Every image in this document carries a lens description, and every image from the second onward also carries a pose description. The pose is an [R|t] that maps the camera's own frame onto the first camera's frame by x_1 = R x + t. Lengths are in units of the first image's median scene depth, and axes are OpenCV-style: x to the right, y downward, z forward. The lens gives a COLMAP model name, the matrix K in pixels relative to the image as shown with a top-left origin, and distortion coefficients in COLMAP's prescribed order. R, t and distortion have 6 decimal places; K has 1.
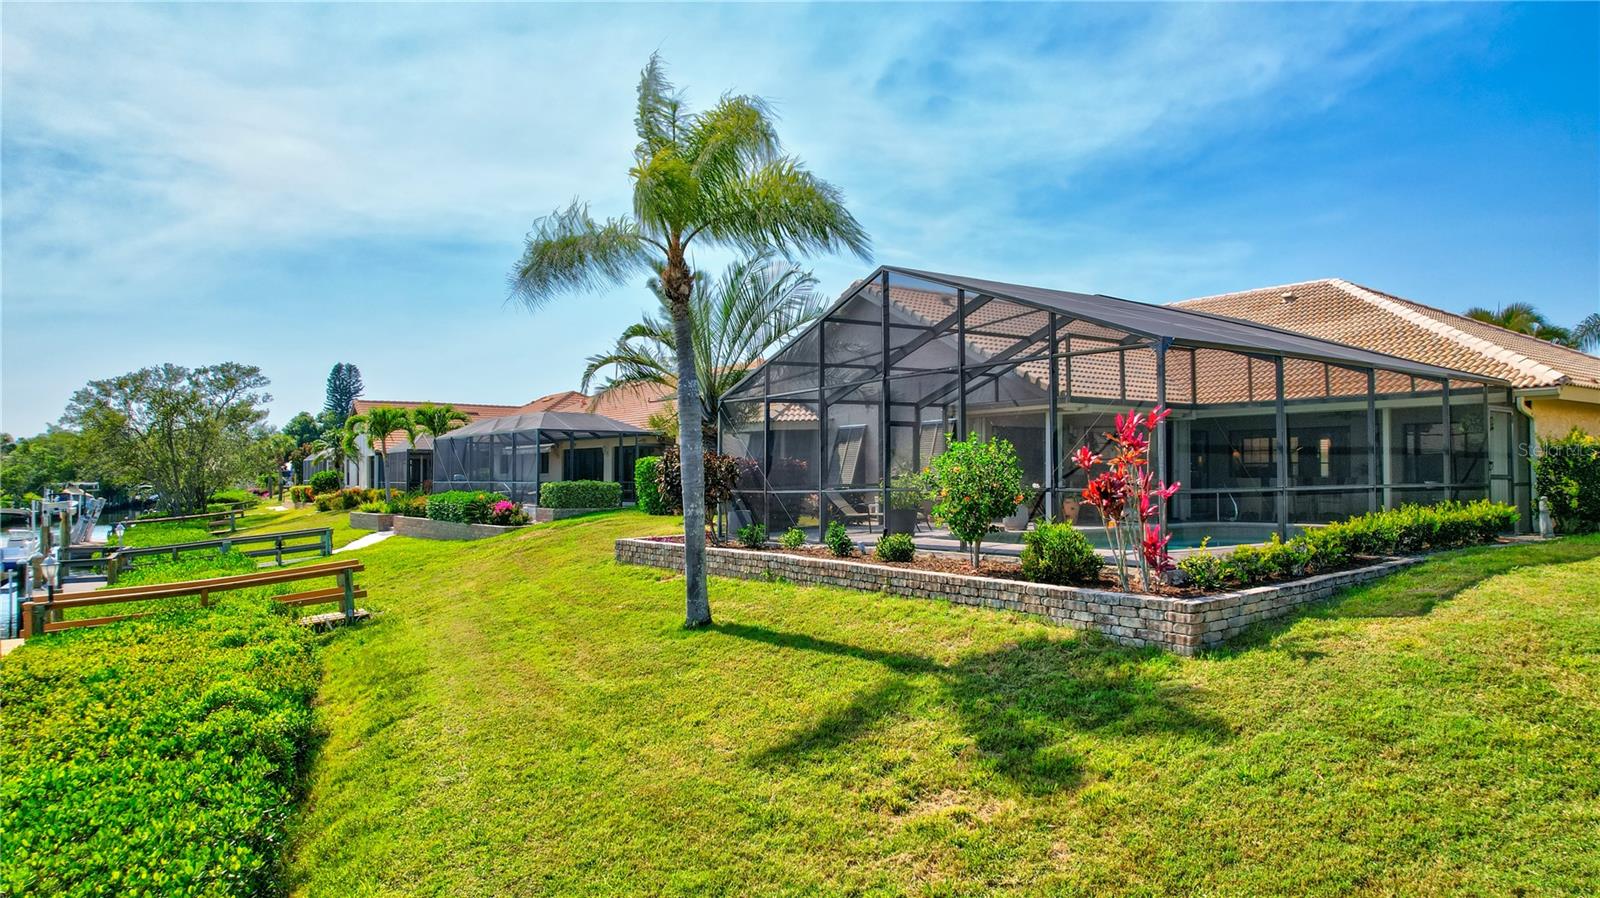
lens RADIAL K [[1024.9, 0, 804.6], [0, 1024.9, 442.0], [0, 0, 1]] dist [-0.068830, 0.055315]
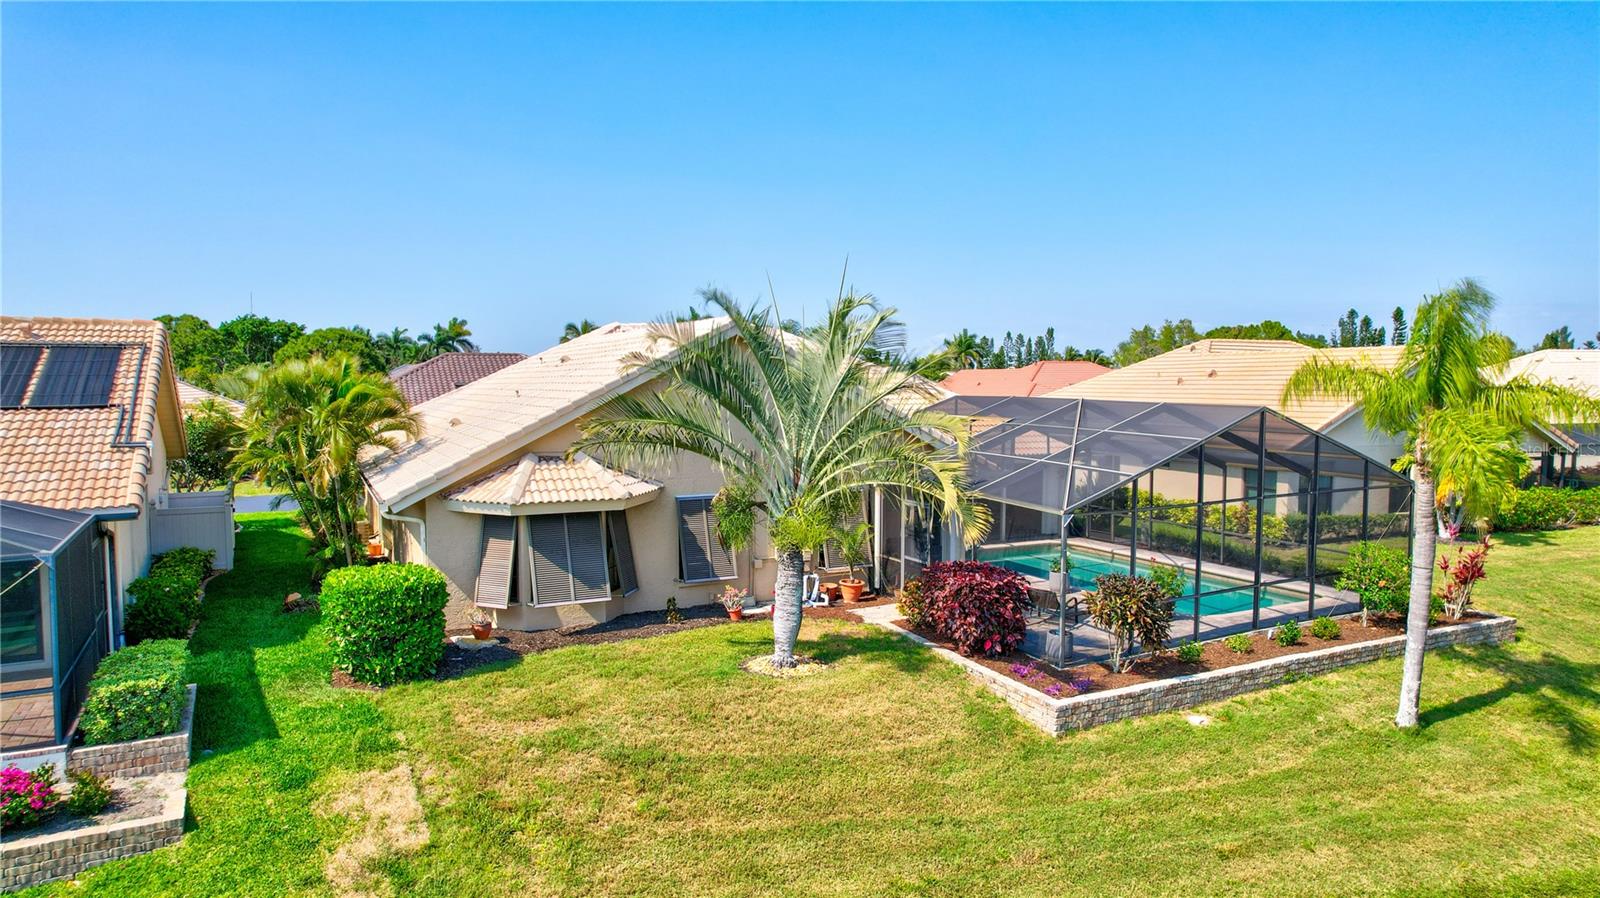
lens RADIAL K [[1024.9, 0, 795.1], [0, 1024.9, 447.7], [0, 0, 1]] dist [-0.068830, 0.055315]
pose [[0.166567, -0.065381, 0.983860, -1.125050], [-0.035973, 0.996732, 0.072327, -0.175745], [-0.985374, -0.047440, 0.163671, 1.243849]]
